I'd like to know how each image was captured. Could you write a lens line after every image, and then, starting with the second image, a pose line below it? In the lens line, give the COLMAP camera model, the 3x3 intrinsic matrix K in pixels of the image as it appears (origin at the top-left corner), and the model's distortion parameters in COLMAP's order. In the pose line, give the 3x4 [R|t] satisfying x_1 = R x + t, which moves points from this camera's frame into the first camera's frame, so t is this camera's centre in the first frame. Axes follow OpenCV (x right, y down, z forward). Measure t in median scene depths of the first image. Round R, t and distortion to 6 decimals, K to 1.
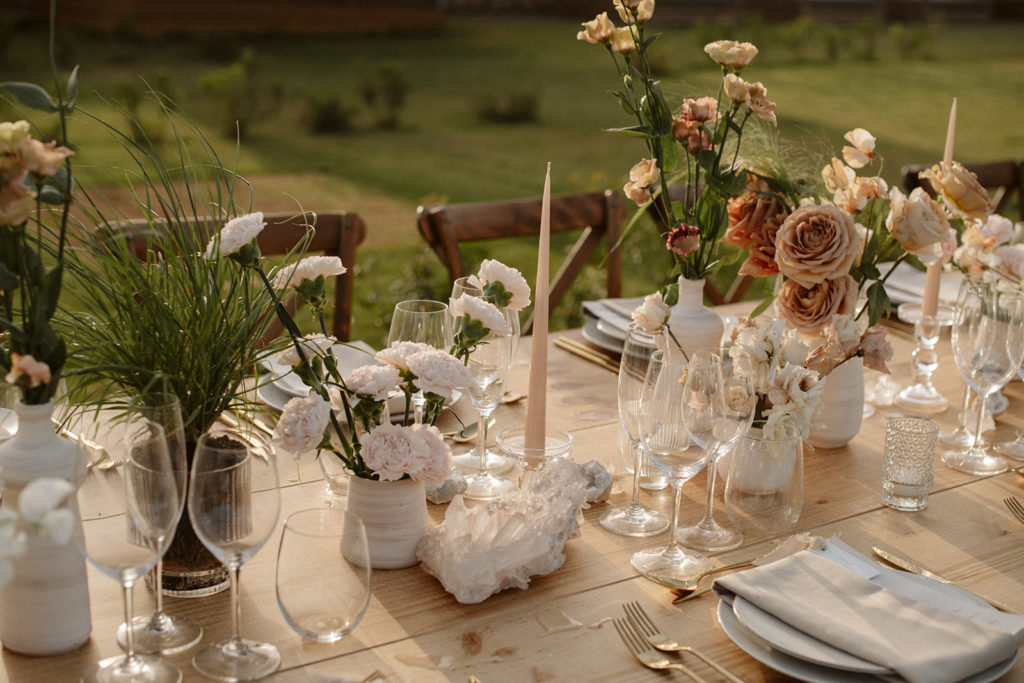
lens RADIAL K [[1521.5, 0, 512.0], [0, 1521.5, 341.5], [0, 0, 1]] dist [-0.012223, -0.528833]
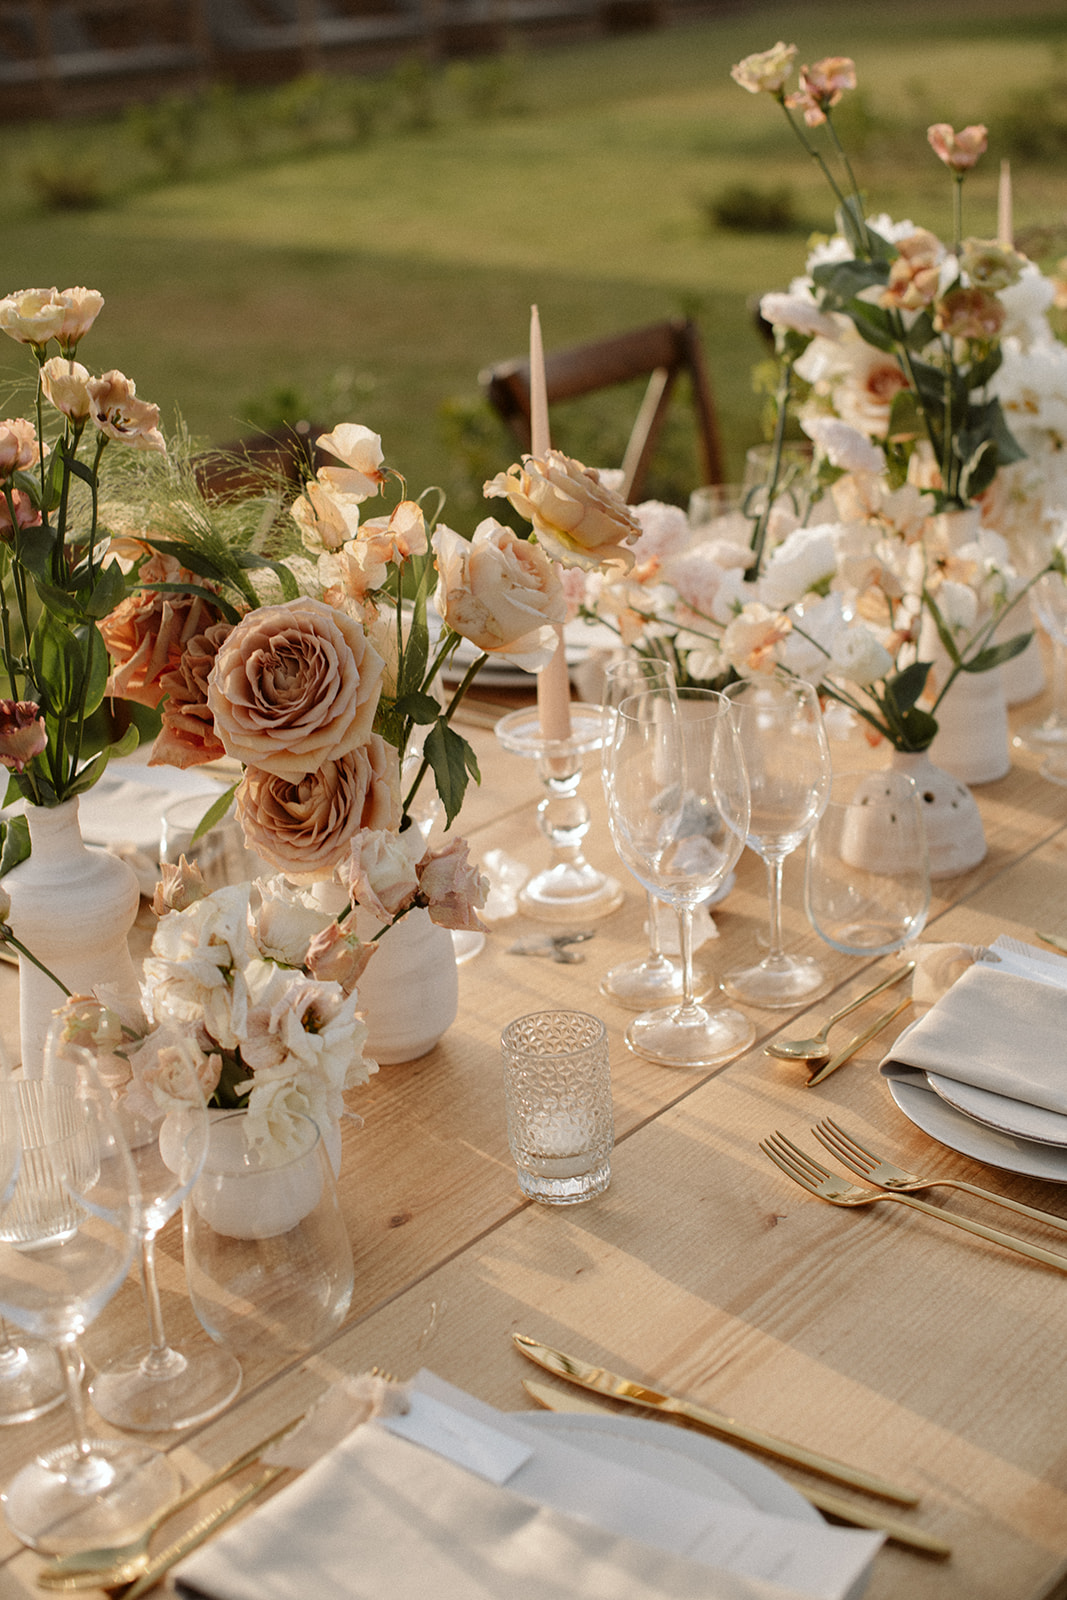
lens RADIAL K [[2562.8, 0, 533.5], [0, 2562.8, 800.0], [0, 0, 1]] dist [-0.205746, -0.110735]
pose [[0.955797, -0.182753, 0.230331, 0.081119], [0.168318, 0.982399, 0.081007, -0.080990], [-0.241082, -0.038658, 0.969735, 0.206955]]
